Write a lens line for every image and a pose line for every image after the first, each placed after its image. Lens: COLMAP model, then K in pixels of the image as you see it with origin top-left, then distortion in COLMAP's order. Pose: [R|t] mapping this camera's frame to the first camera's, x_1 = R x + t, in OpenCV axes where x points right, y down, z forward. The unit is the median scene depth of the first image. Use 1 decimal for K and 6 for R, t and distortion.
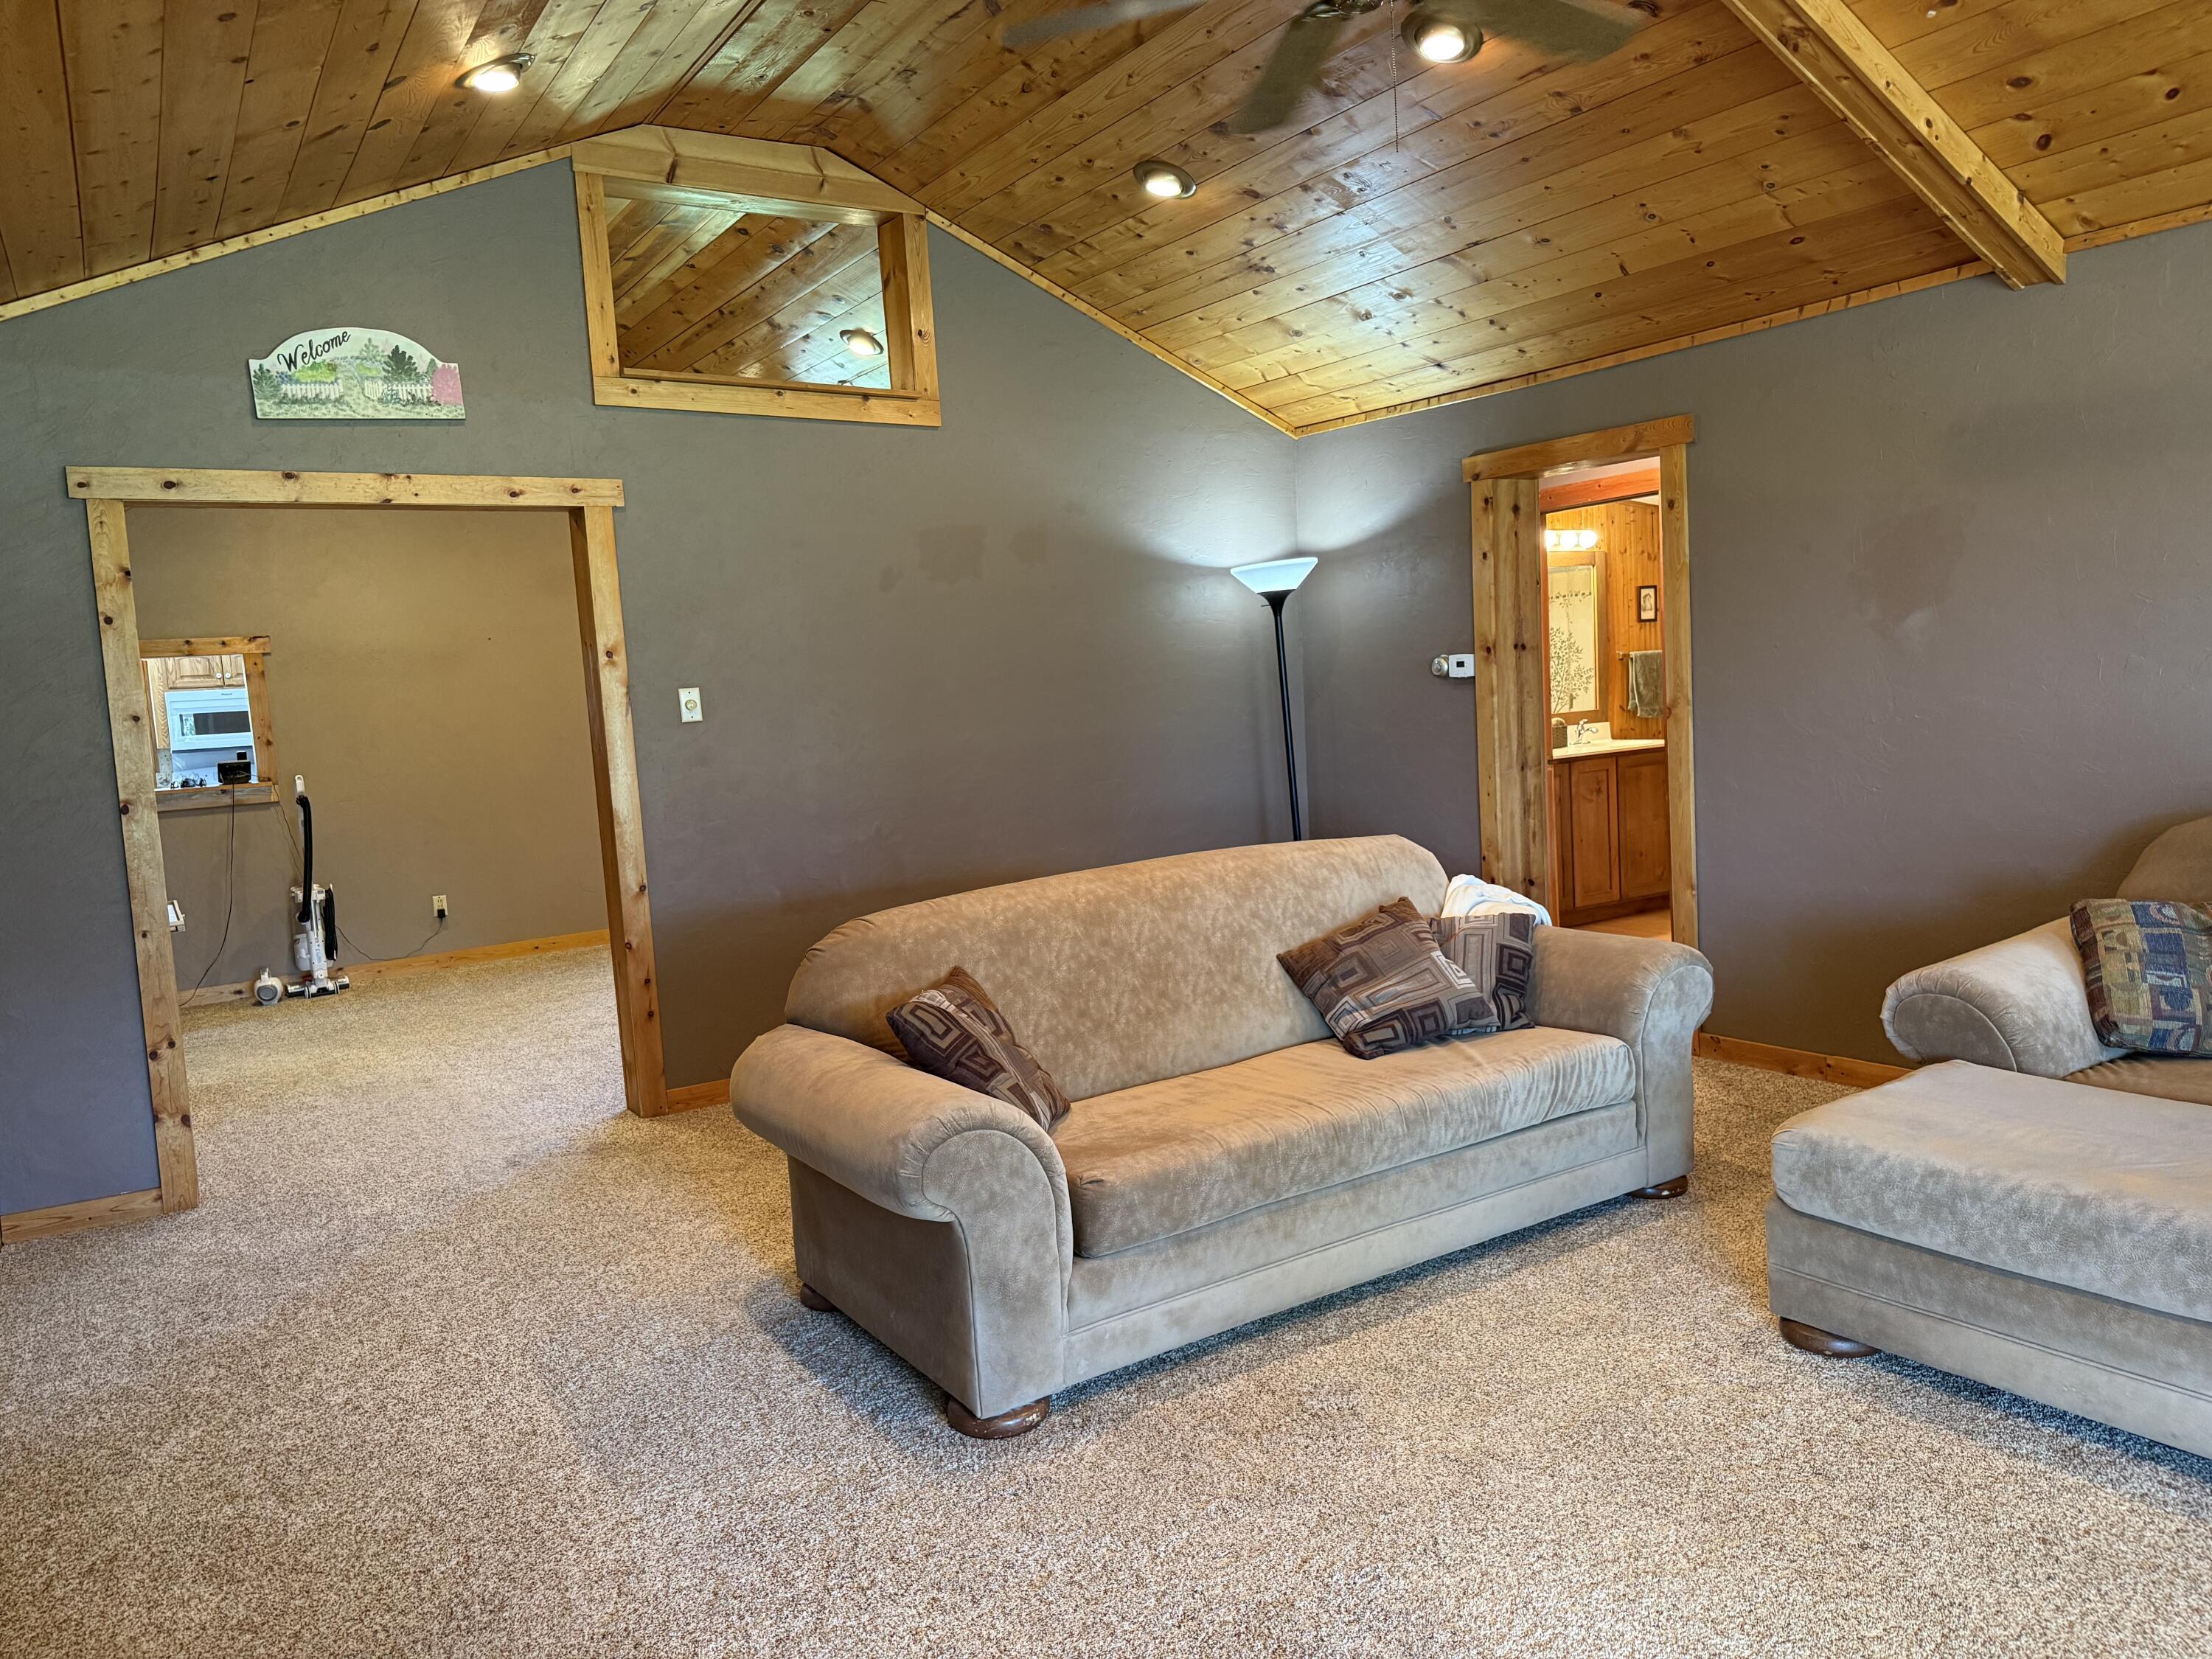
lens RADIAL K [[1547.8, 0, 1106.0], [0, 1547.8, 829.5], [0, 0, 1]] dist [0.116300, -0.170949]
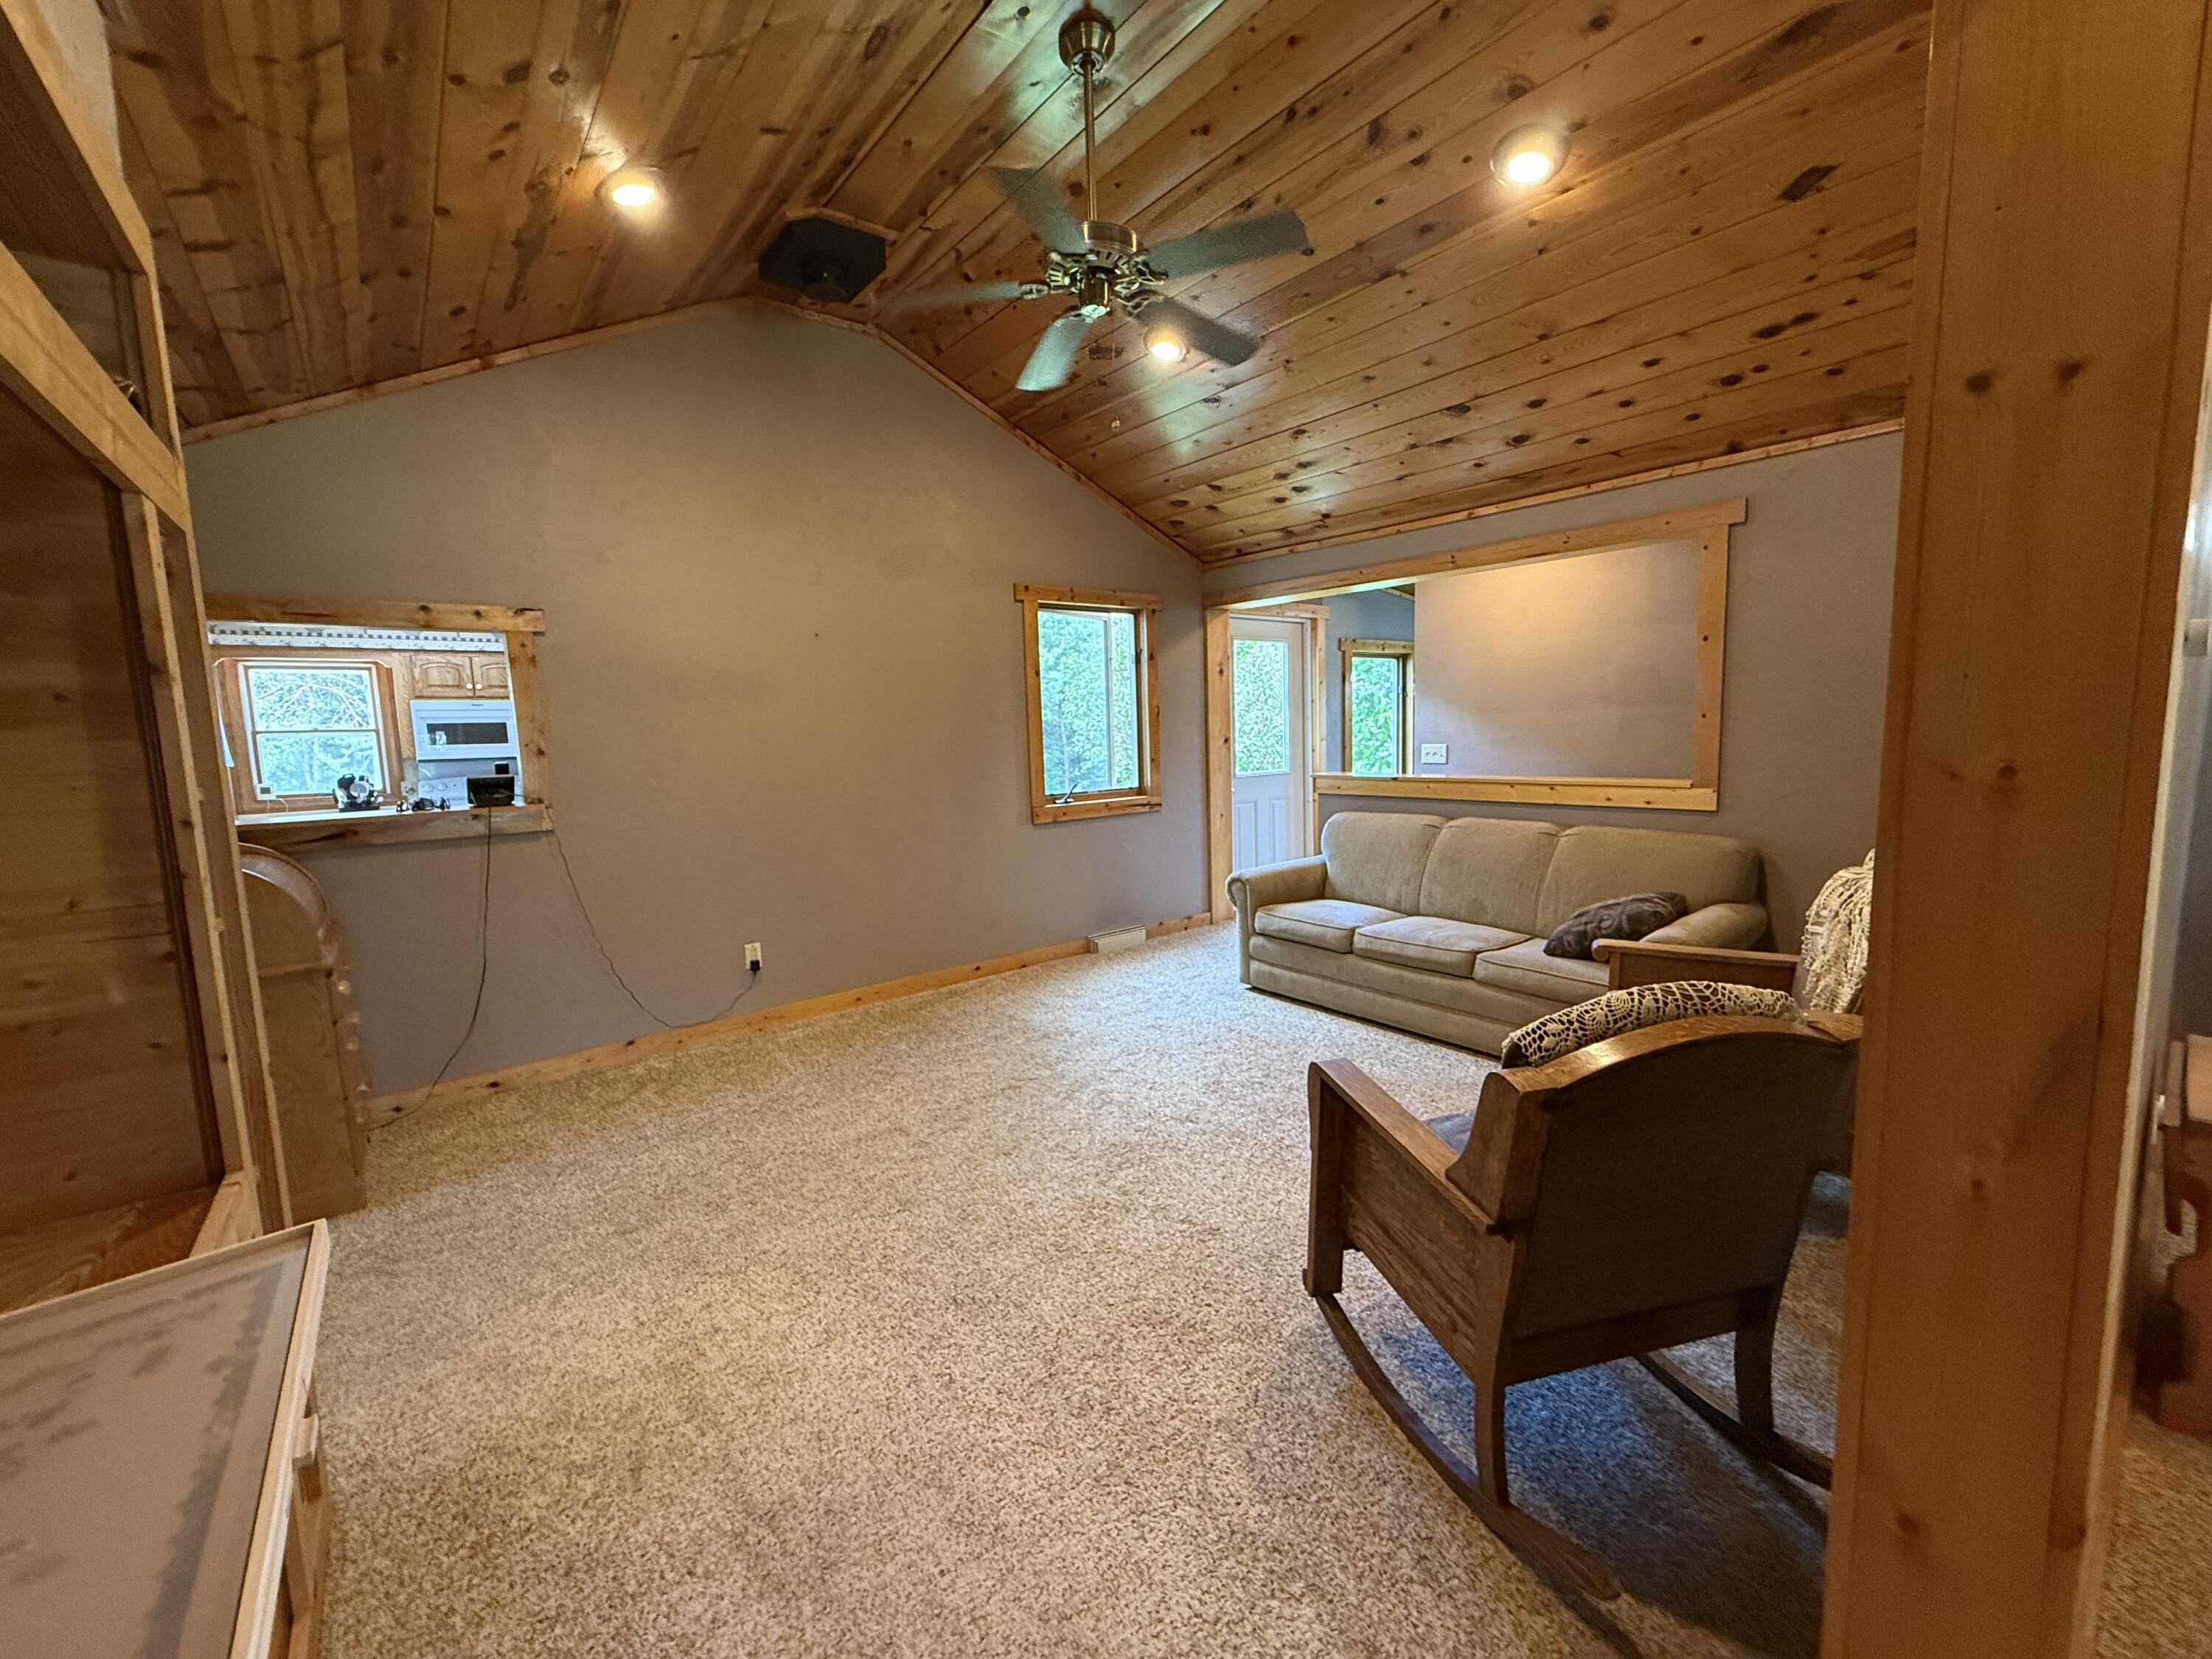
lens RADIAL K [[874.9, 0, 1098.8], [0, 874.9, 828.2], [0, 0, 1]] dist [0.000090, -0.000269]
pose [[0.993386, 0.017306, 0.113514, -0.314465], [-0.018634, 0.999770, 0.010656, -0.028384], [-0.113304, -0.012701, 0.993479, 0.557685]]
